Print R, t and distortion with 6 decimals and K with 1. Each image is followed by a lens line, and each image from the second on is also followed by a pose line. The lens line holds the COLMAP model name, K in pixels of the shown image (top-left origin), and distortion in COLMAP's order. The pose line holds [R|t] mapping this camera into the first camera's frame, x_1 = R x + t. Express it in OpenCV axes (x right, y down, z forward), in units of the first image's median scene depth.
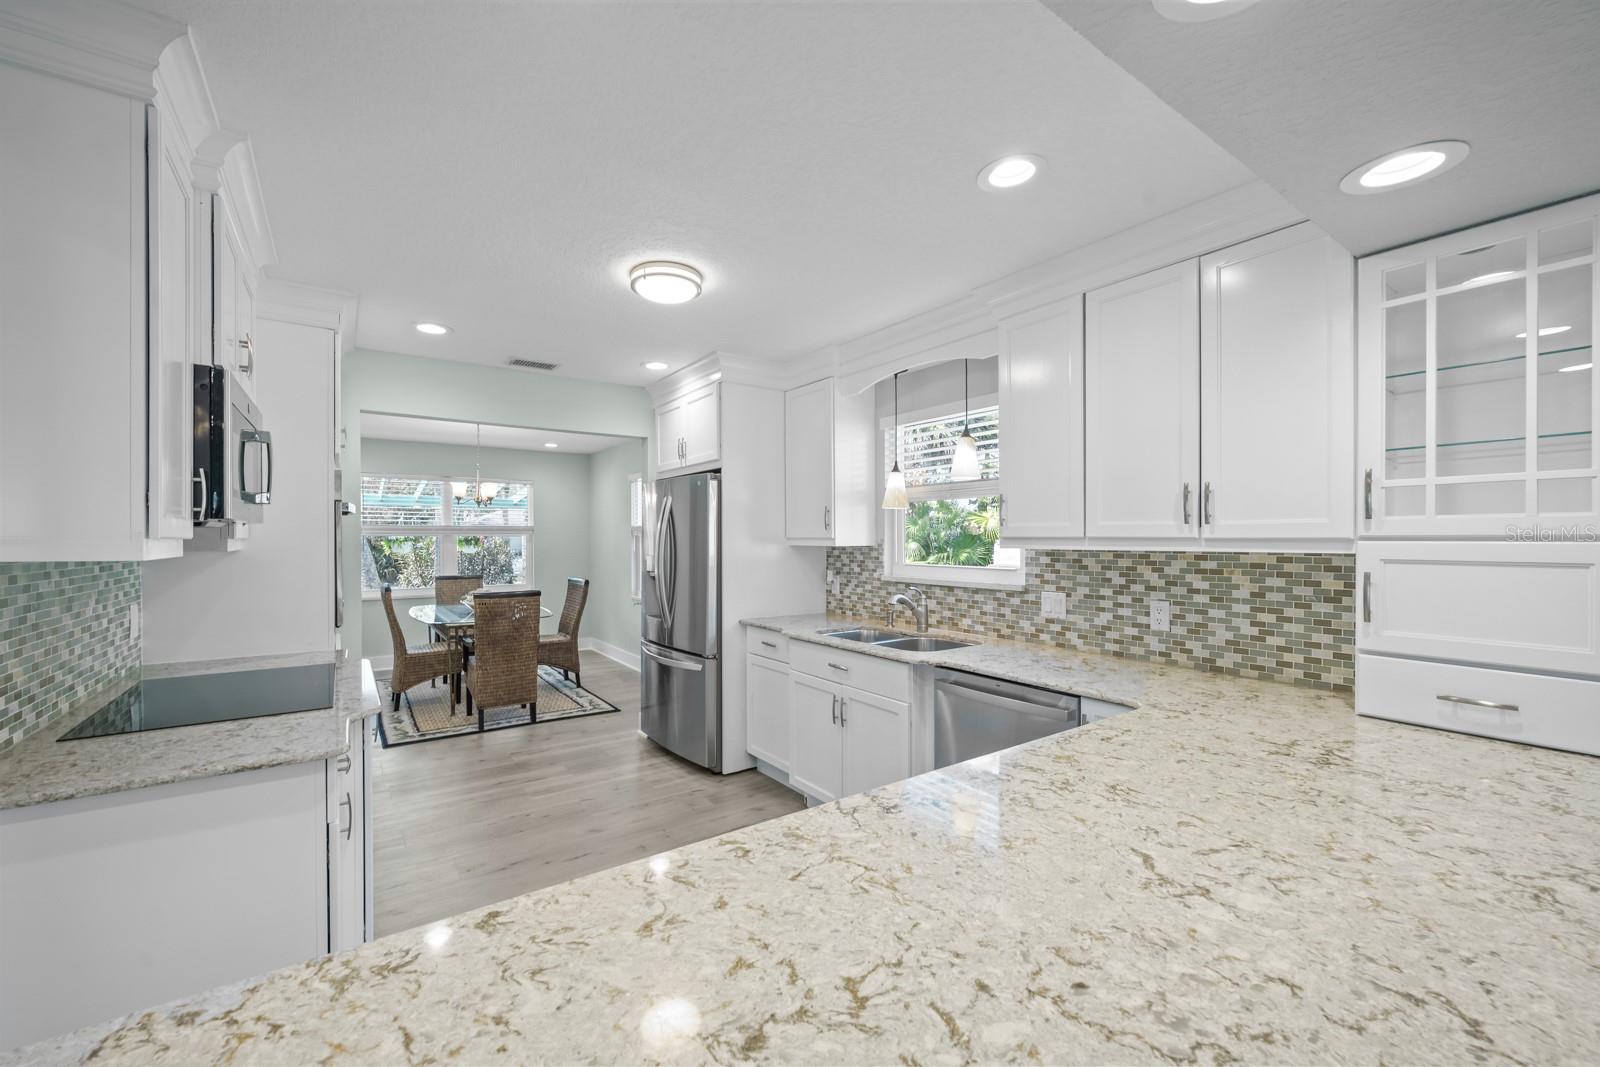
lens RADIAL K [[632.9, 0, 771.6], [0, 632.9, 541.6], [0, 0, 1]] dist [-0.006975, -0.000049]
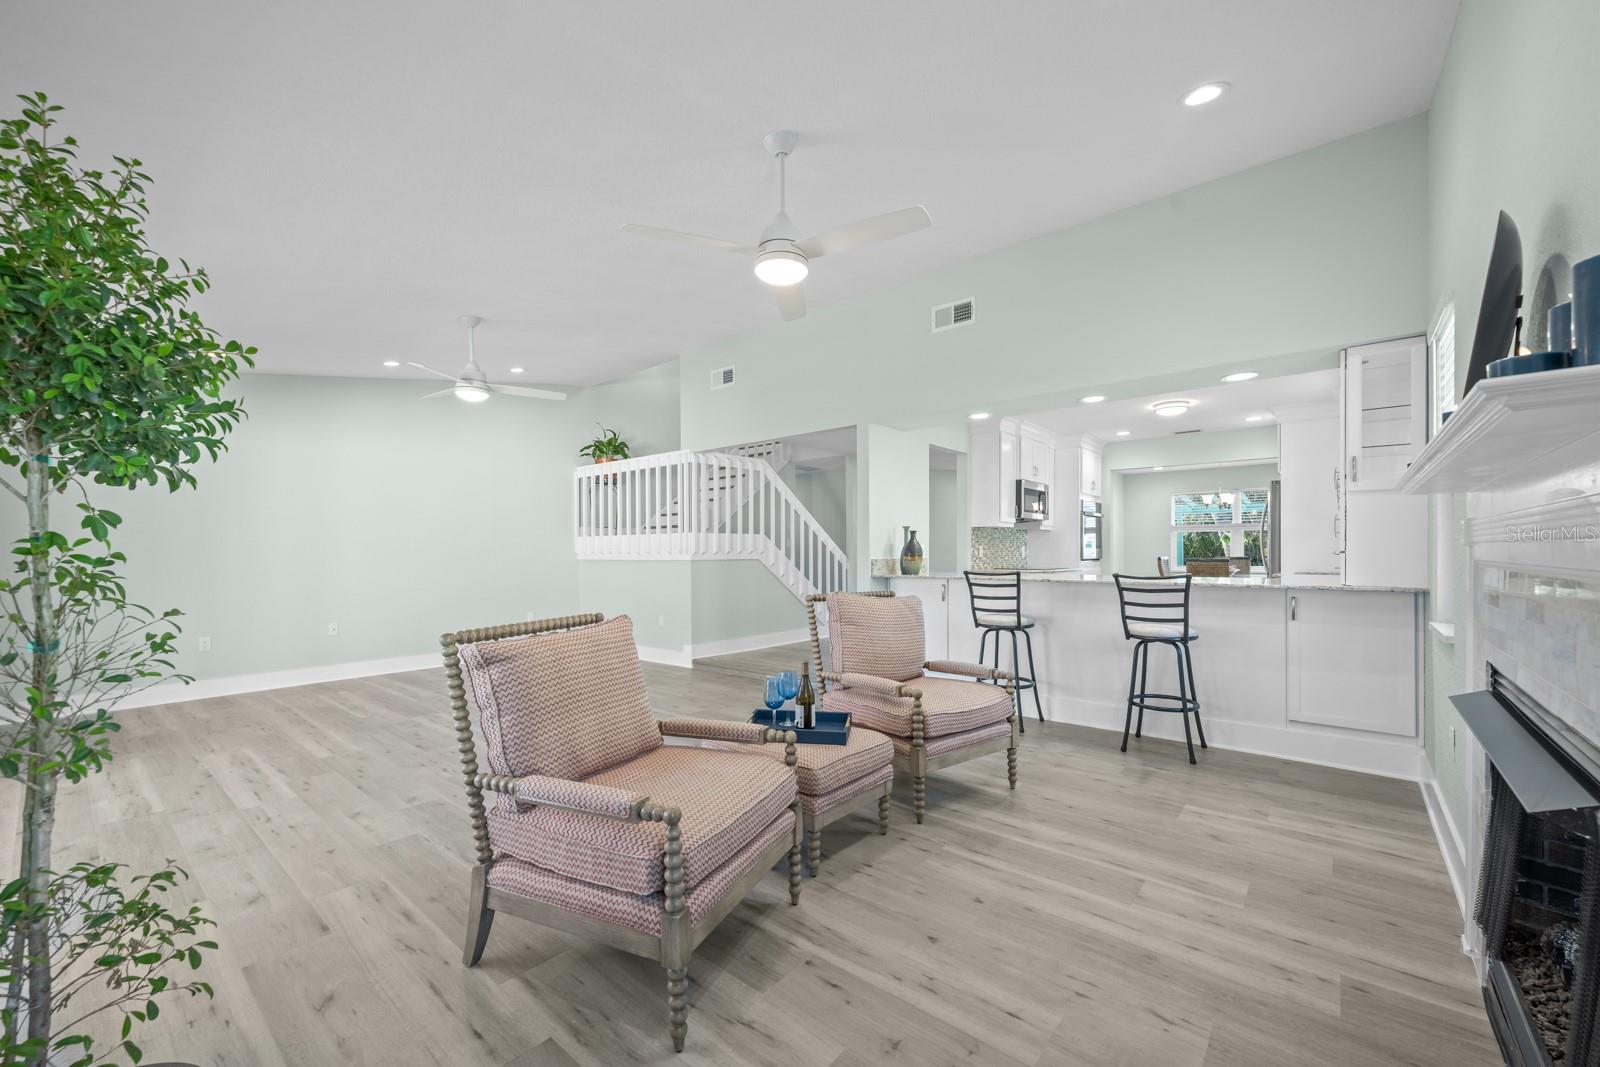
lens RADIAL K [[638.5, 0, 802.5], [0, 638.5, 551.3], [0, 0, 1]] dist [-0.001413, -0.000119]
pose [[0.271060, -0.002246, -0.962560, 1.268726], [-0.003242, 0.999989, -0.003246, 0.093666], [0.962557, 0.004001, 0.271050, -0.683188]]
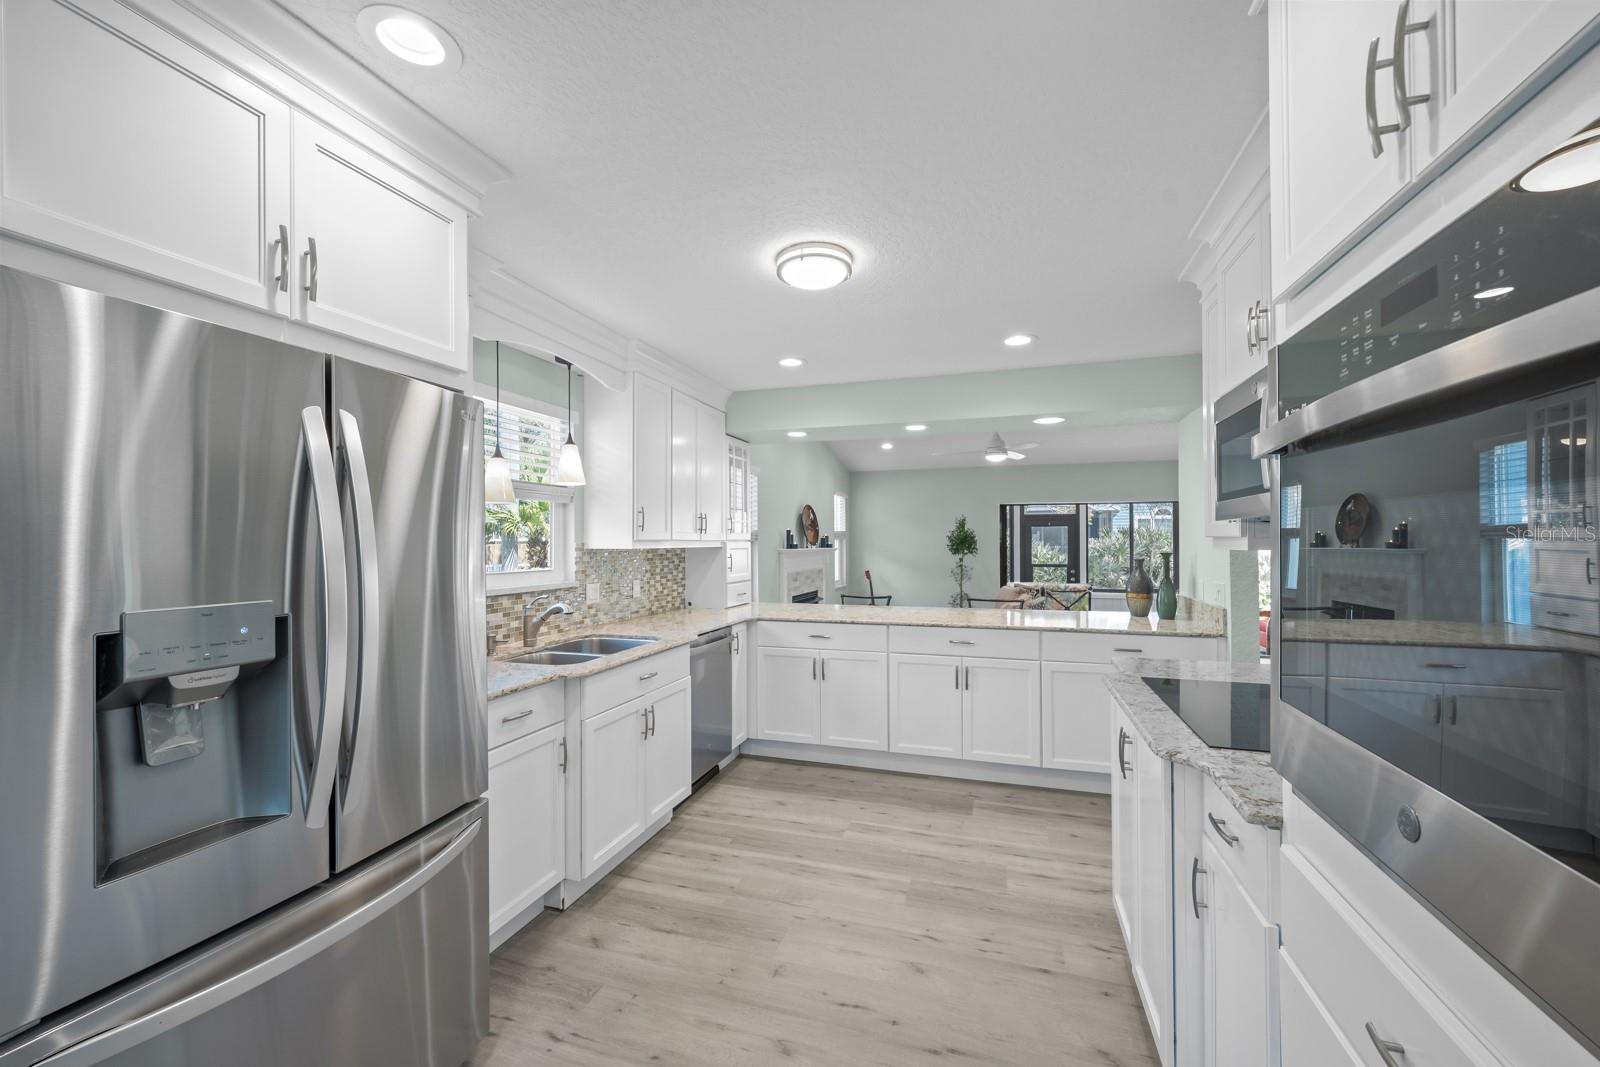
lens RADIAL K [[633.1, 0, 802.0], [0, 633.1, 539.1], [0, 0, 1]] dist [-0.000088, -0.000037]
pose [[-0.619198, 0.006540, 0.785208, -0.663488], [0.008834, 0.999960, -0.001363, -0.002860], [-0.785185, 0.006092, -0.619231, 1.192989]]
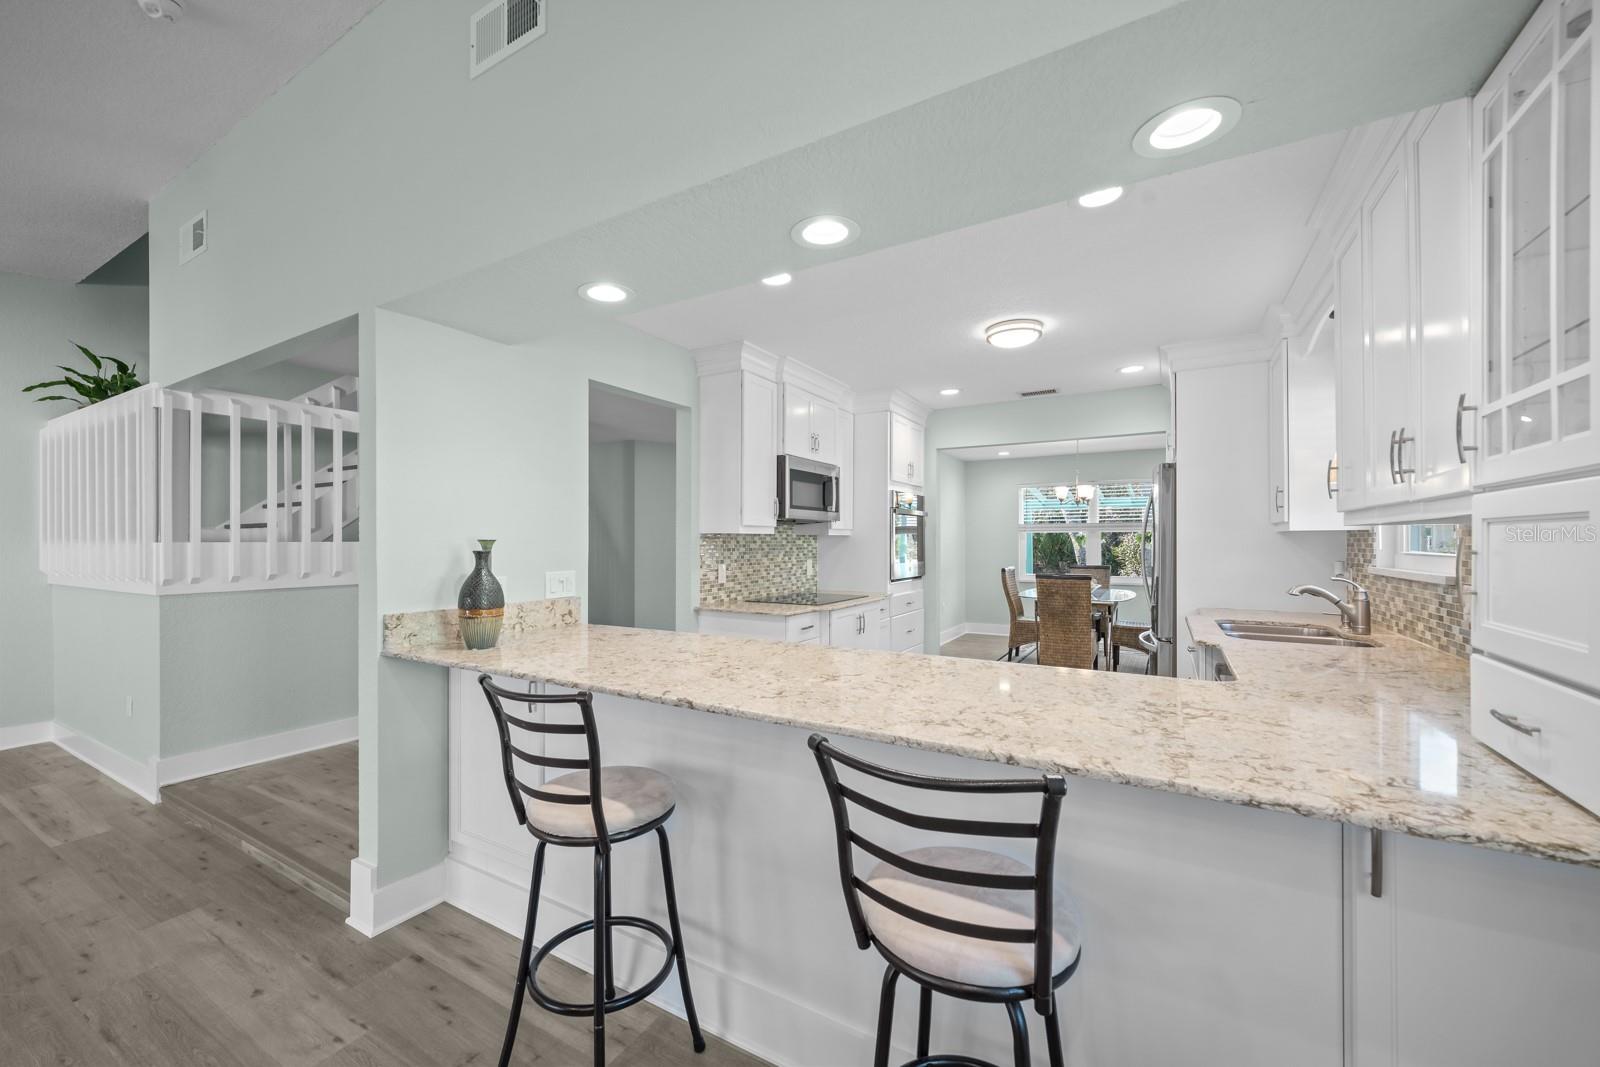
lens RADIAL K [[628.5, 0, 780.7], [0, 628.5, 537.8], [0, 0, 1]] dist [-0.002277, -0.000004]
pose [[0.418164, -0.005890, -0.908352, 0.624435], [-0.004015, 0.999957, -0.008332, 0.028288], [0.908363, 0.007132, 0.418122, -0.003863]]
